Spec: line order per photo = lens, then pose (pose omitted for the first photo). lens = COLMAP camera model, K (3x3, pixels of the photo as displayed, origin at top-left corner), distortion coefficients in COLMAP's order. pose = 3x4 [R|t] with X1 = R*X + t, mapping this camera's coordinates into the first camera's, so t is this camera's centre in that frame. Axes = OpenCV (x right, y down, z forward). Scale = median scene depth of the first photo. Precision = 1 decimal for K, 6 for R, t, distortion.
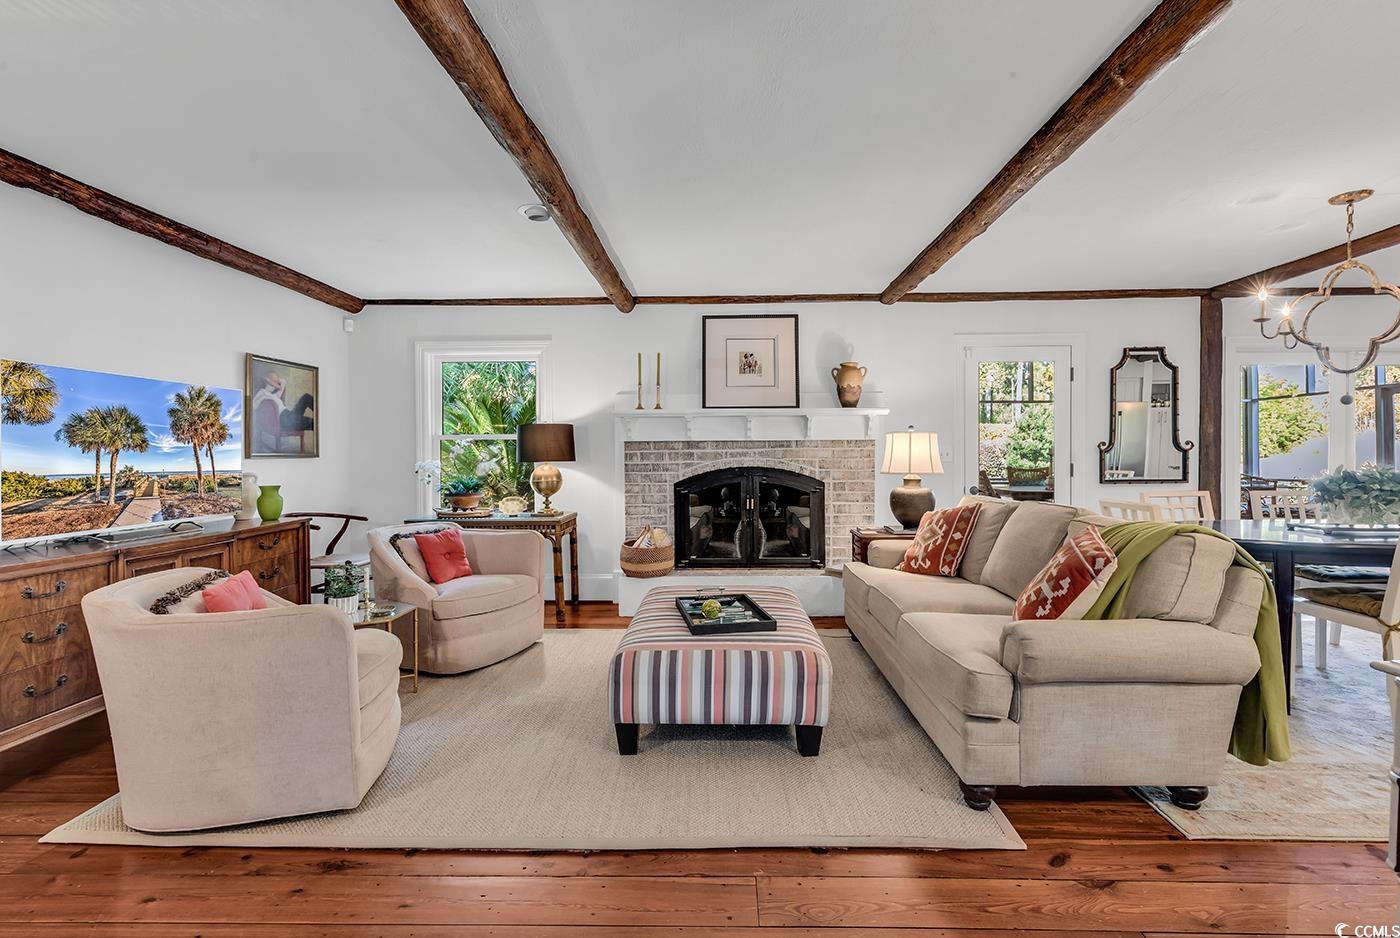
lens RADIAL K [[629.4, 0, 695.0], [0, 629.4, 465.5], [0, 0, 1]] dist [-0.000096, 0.000002]
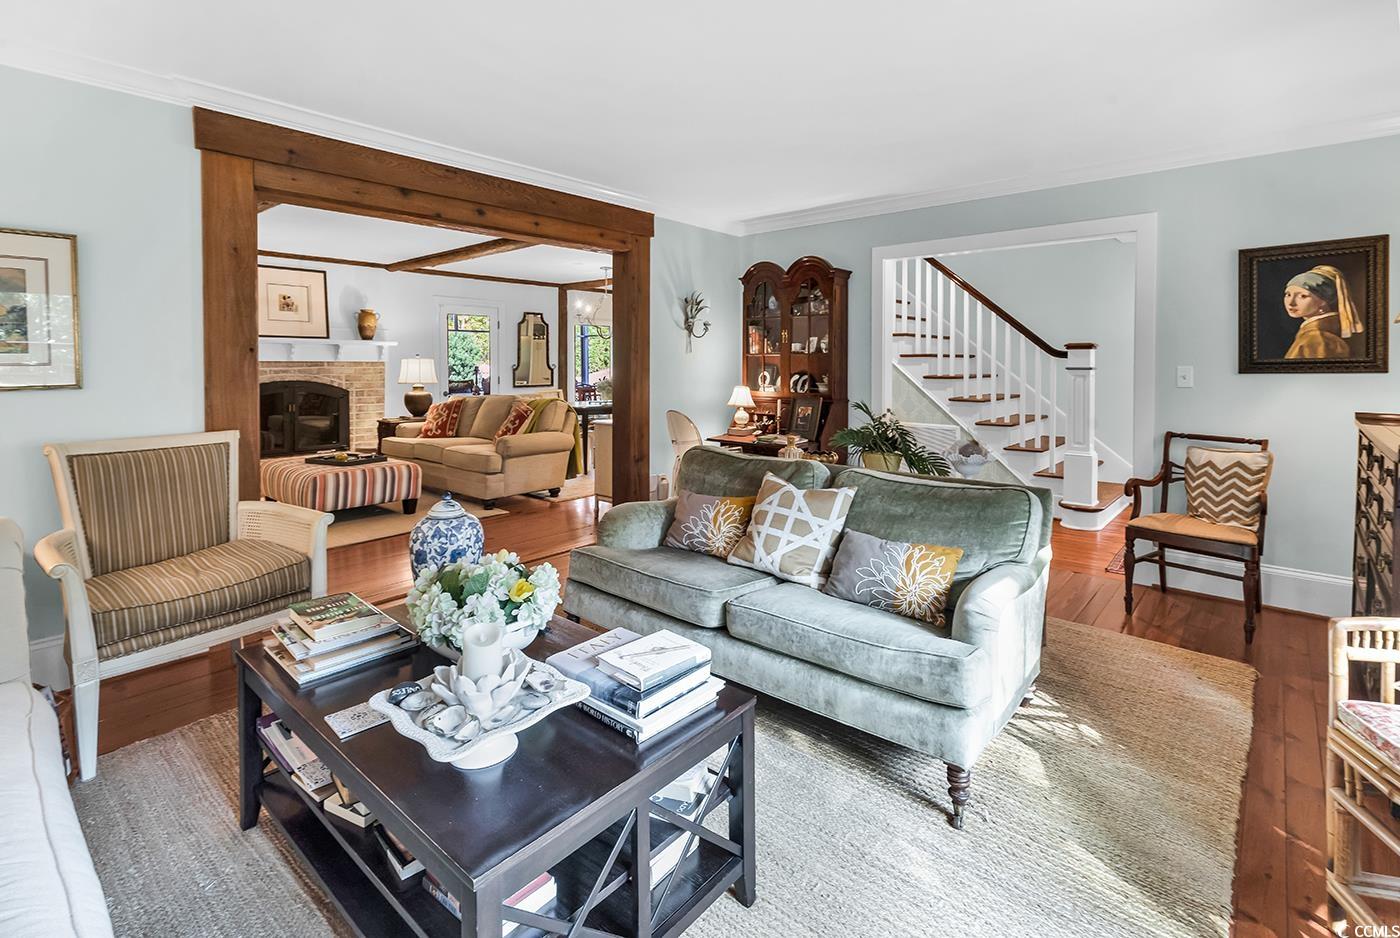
lens RADIAL K [[665.5, 0, 729.0], [0, 665.5, 365.2], [0, 0, 1]] dist [0.000380, 0.000017]
pose [[0.601511, 0.007003, 0.798834, -0.498059], [0.010276, 0.999811, -0.016502, 0.002346], [-0.798799, 0.018135, 0.601325, -0.625644]]
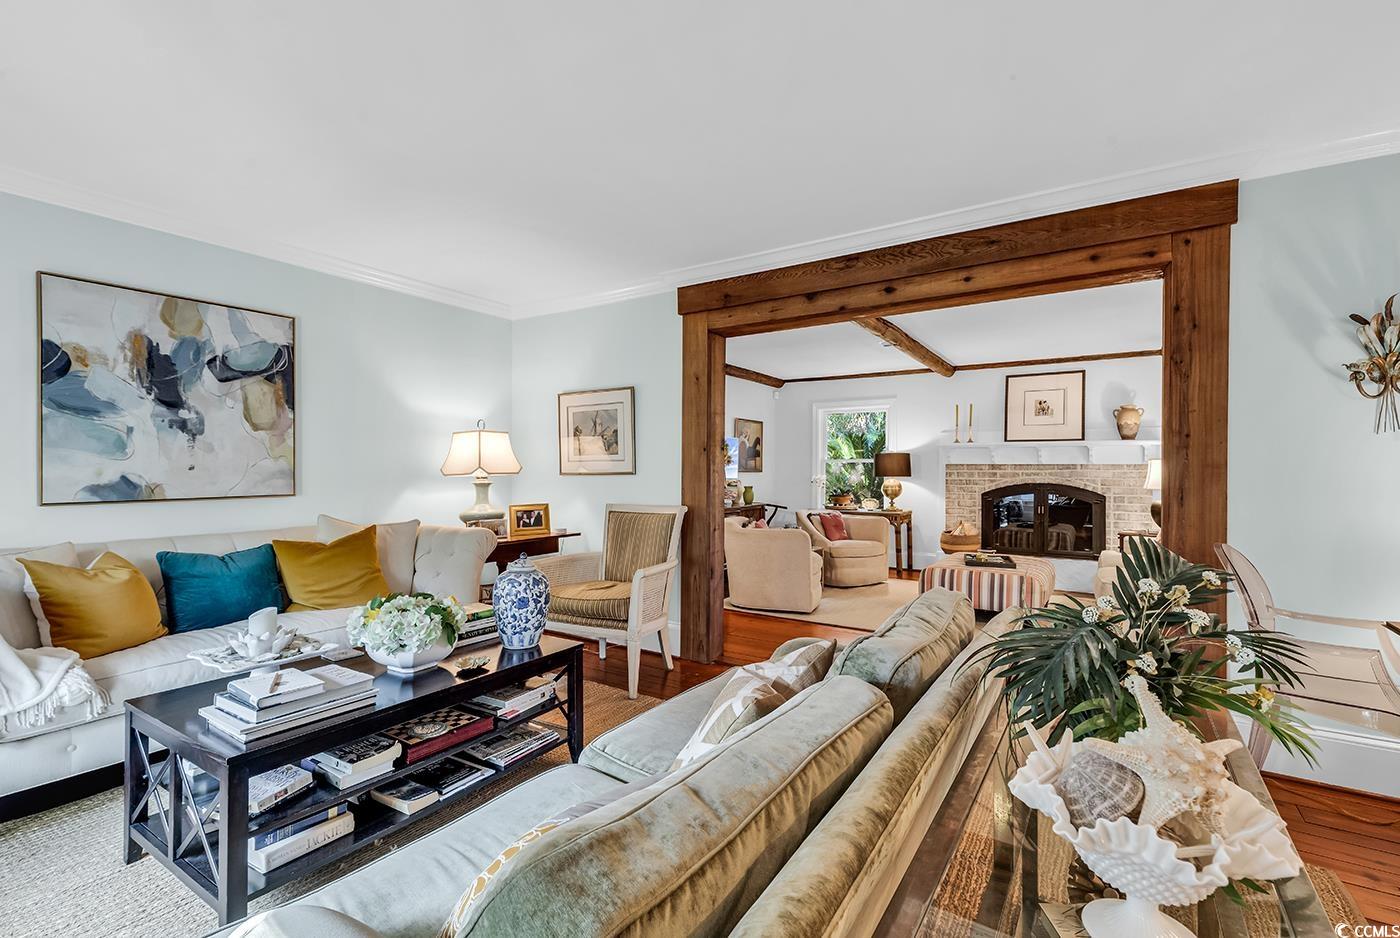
lens RADIAL K [[629.4, 0, 695.0], [0, 629.4, 465.5], [0, 0, 1]] dist [-0.000096, 0.000002]
pose [[0.859167, 0.007526, -0.511640, 0.142817], [-0.021848, 0.999520, -0.021986, 0.010651], [0.511229, 0.030068, 0.858918, -0.591403]]
